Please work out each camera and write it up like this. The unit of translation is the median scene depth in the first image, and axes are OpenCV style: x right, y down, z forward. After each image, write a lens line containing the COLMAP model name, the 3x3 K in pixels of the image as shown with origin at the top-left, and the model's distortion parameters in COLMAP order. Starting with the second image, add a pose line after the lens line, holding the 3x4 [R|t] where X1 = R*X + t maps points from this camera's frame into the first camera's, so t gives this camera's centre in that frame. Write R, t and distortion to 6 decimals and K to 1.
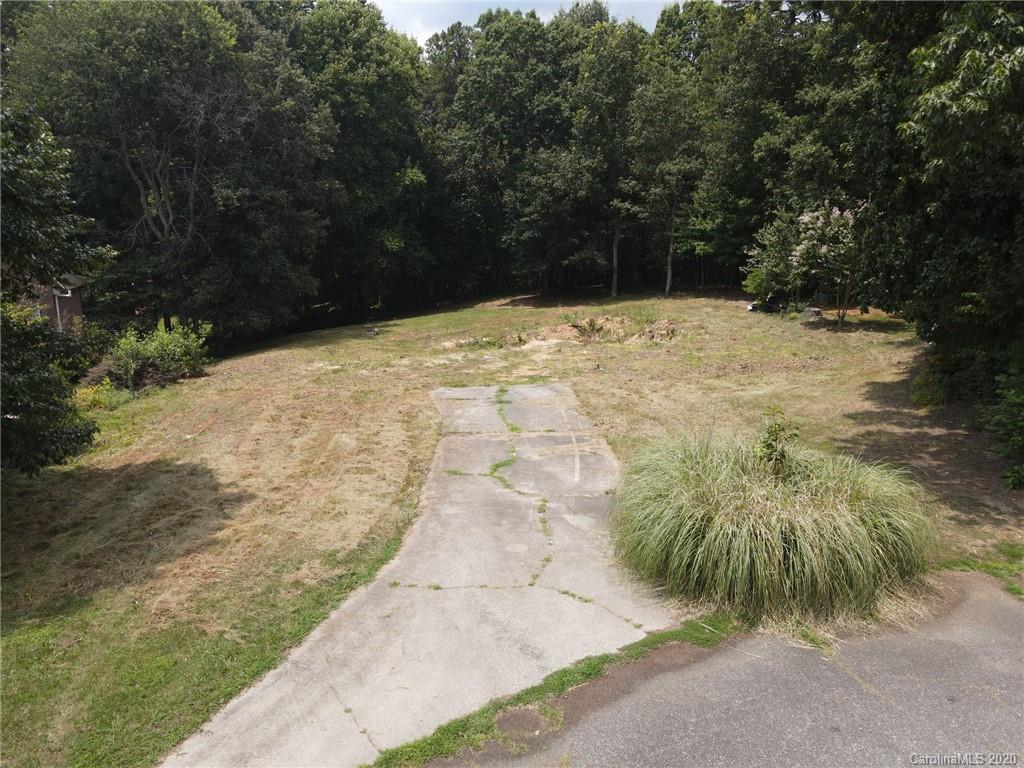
lens RADIAL K [[745.1, 0, 509.8], [0, 745.1, 391.9], [0, 0, 1]] dist [0.000908, 0.028316]
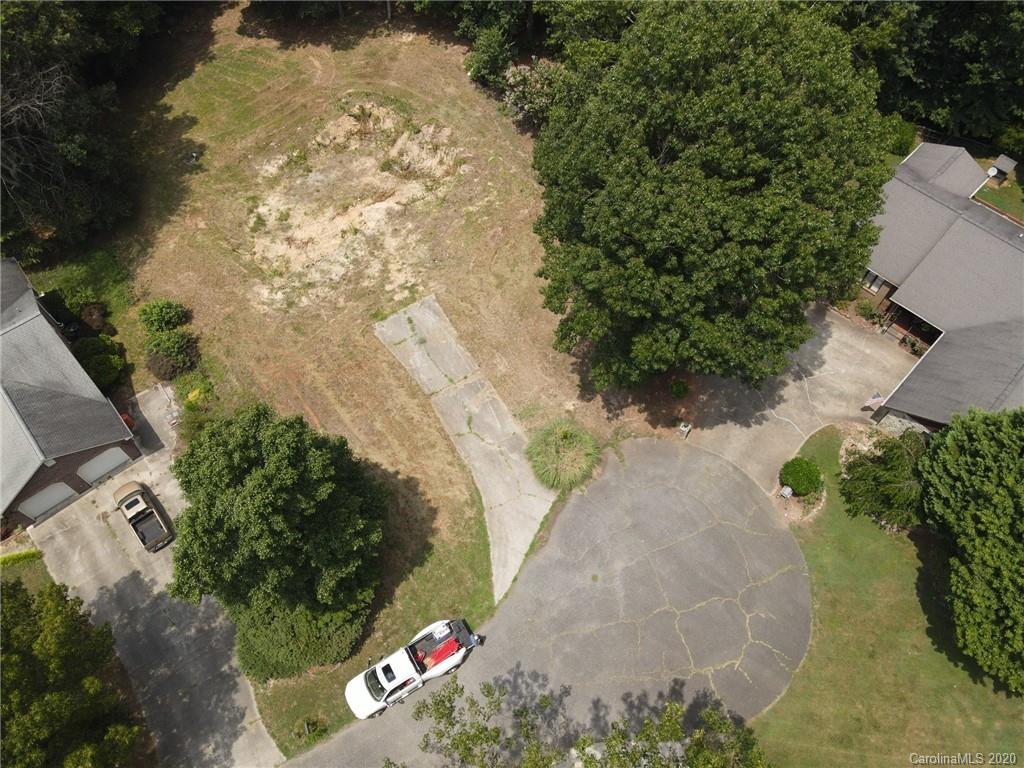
lens RADIAL K [[745.1, 0, 501.1], [0, 745.1, 382.1], [0, 0, 1]] dist [0.000908, 0.028316]
pose [[0.889713, -0.397637, 0.224266, -0.158957], [0.125991, 0.686046, 0.716566, -0.671129], [-0.438790, -0.609283, 0.660483, -0.283274]]
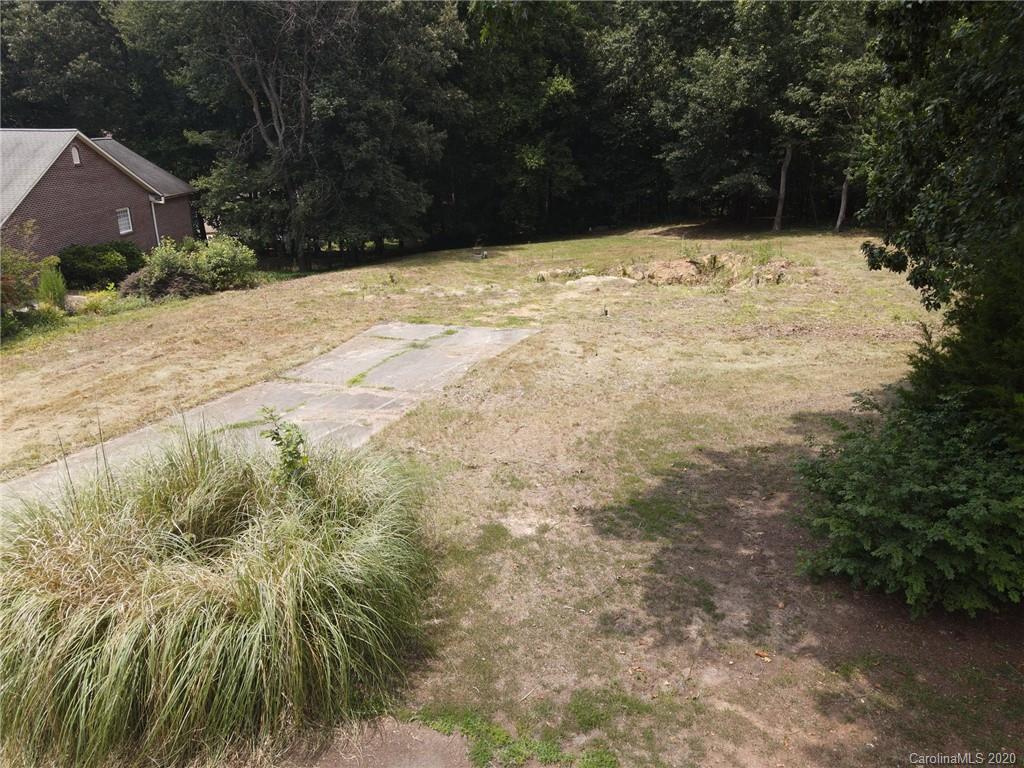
lens RADIAL K [[745.1, 0, 513.3], [0, 745.1, 391.5], [0, 0, 1]] dist [0.000908, 0.028316]
pose [[0.945024, 0.116494, -0.305546, 0.169353], [-0.085804, 0.989989, 0.112065, -0.018842], [0.315542, -0.079687, 0.945560, 0.105055]]
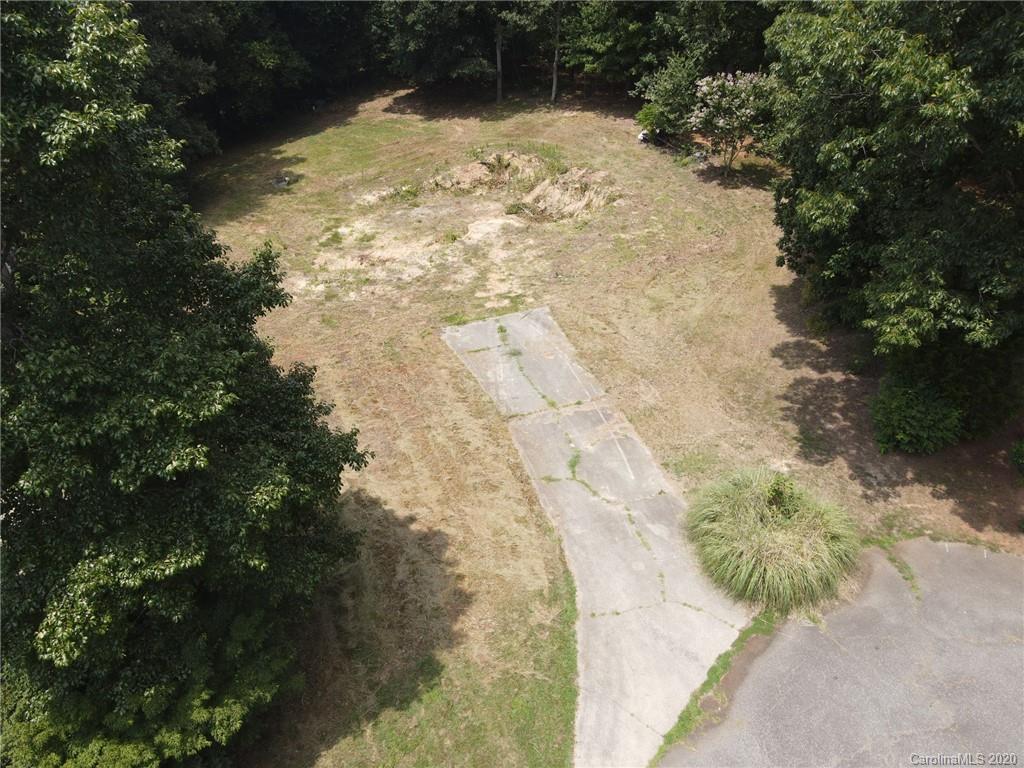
lens RADIAL K [[745.1, 0, 507.6], [0, 745.1, 387.8], [0, 0, 1]] dist [0.000908, 0.028316]
pose [[0.969777, -0.150513, 0.192035, -0.129582], [0.065680, 0.919045, 0.388643, -0.201689], [-0.234985, -0.364284, 0.901154, -0.079776]]
